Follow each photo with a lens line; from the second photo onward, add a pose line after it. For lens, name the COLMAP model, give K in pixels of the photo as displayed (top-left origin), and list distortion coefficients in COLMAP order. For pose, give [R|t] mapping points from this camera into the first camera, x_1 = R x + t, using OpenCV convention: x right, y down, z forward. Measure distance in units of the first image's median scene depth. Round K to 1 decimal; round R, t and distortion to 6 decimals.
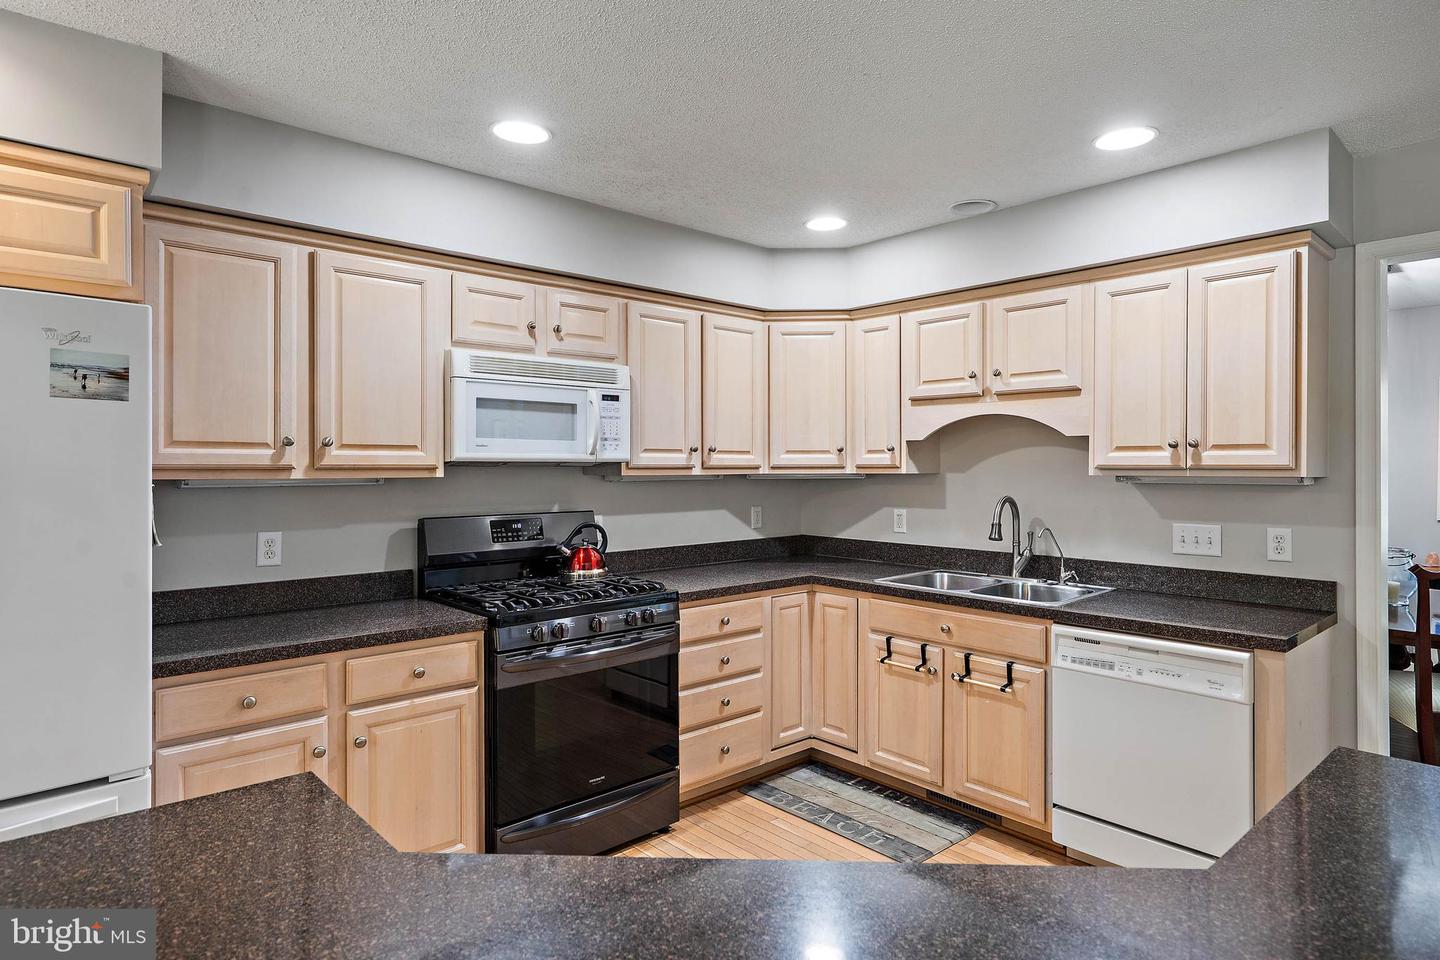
lens RADIAL K [[811.9, 0, 720.5], [0, 811.9, 467.9], [0, 0, 1]] dist [0.008897, -0.000776]
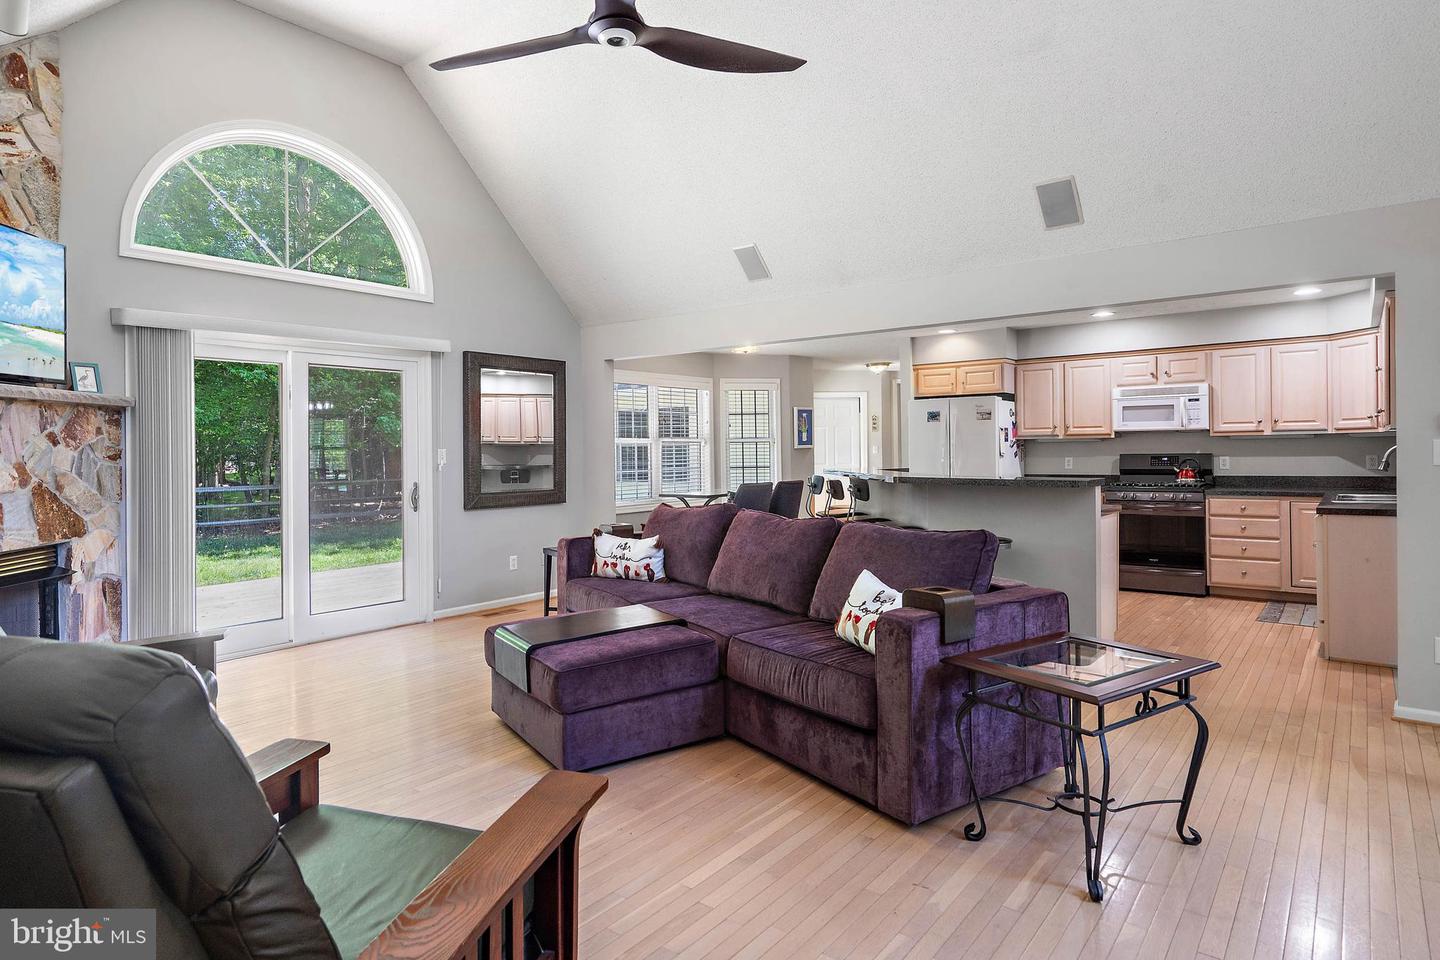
lens RADIAL K [[787.5, 0, 719.8], [0, 787.5, 451.9], [0, 0, 1]] dist [0.005791, 0.002483]
pose [[0.154172, 0.000243, -0.988044, 1.775927], [0.010112, 0.999947, 0.001824, 0.036219], [0.987992, -0.010272, 0.154161, -0.582058]]
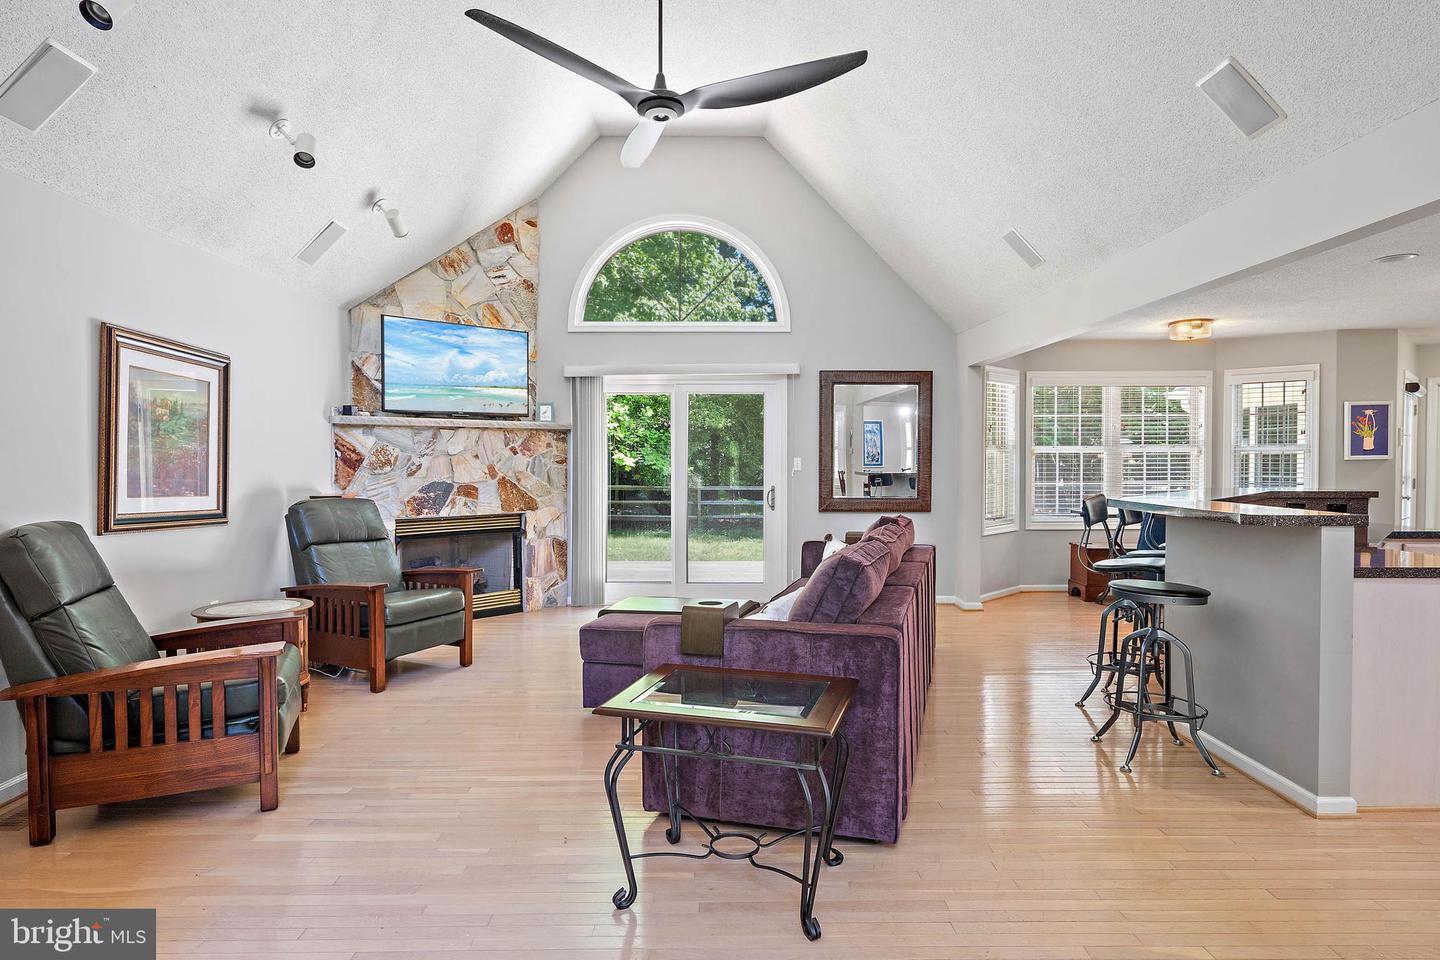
lens RADIAL K [[811.9, 0, 726.8], [0, 811.9, 476.2], [0, 0, 1]] dist [0.008897, -0.000776]
pose [[-0.658078, 0.015098, -0.752798, 1.627234], [-0.000150, 0.999796, 0.020183, 0.031645], [0.752950, 0.013395, -0.657942, 0.378276]]
